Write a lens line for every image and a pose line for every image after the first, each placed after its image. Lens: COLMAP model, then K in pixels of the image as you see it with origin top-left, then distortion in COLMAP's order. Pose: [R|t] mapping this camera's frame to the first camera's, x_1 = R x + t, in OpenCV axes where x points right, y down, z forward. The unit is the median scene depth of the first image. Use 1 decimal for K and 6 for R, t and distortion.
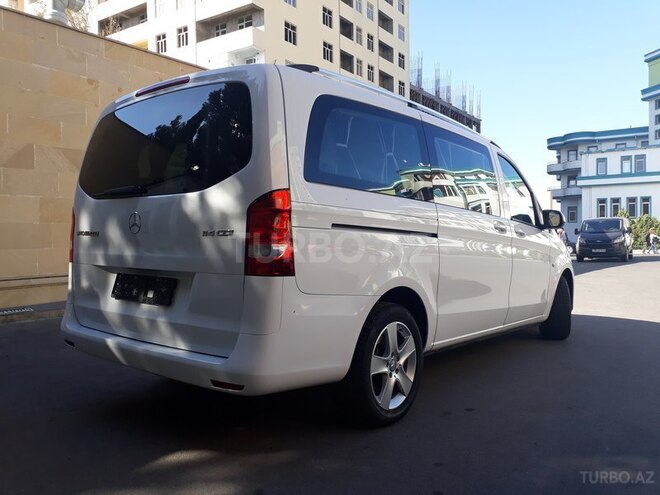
lens RADIAL K [[536.4, 0, 332.1], [0, 536.4, 243.9], [0, 0, 1]] dist [0.004397, -0.002046]
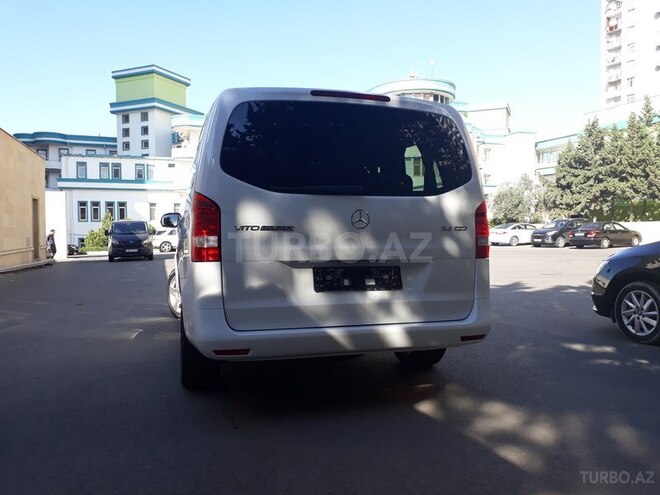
lens RADIAL K [[536.4, 0, 332.1], [0, 536.4, 243.9], [0, 0, 1]] dist [0.004397, -0.002046]
pose [[0.562825, -0.011965, 0.826490, -0.457362], [0.015377, 0.999874, 0.004004, 0.002318], [-0.826433, 0.010455, 0.562938, 0.148221]]
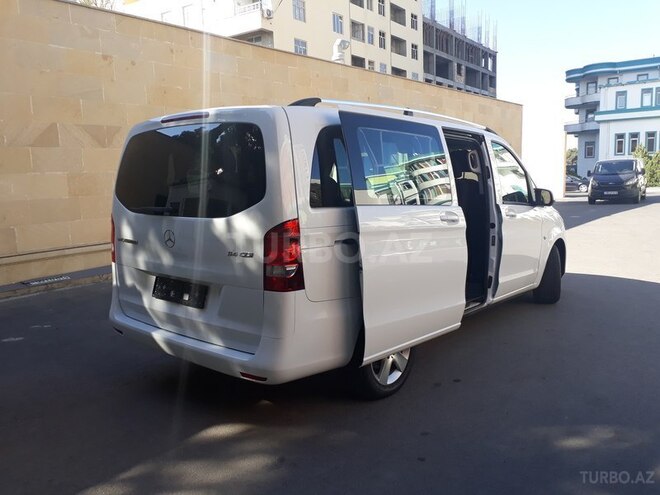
lens RADIAL K [[532.5, 0, 330.0], [0, 532.5, 247.5], [0, 0, 1]] dist [0.043219, -0.063340]
pose [[0.999215, -0.022667, -0.032489, 0.008685], [0.026390, 0.992523, 0.119171, -0.052257], [0.029545, -0.119935, 0.992342, -0.057234]]
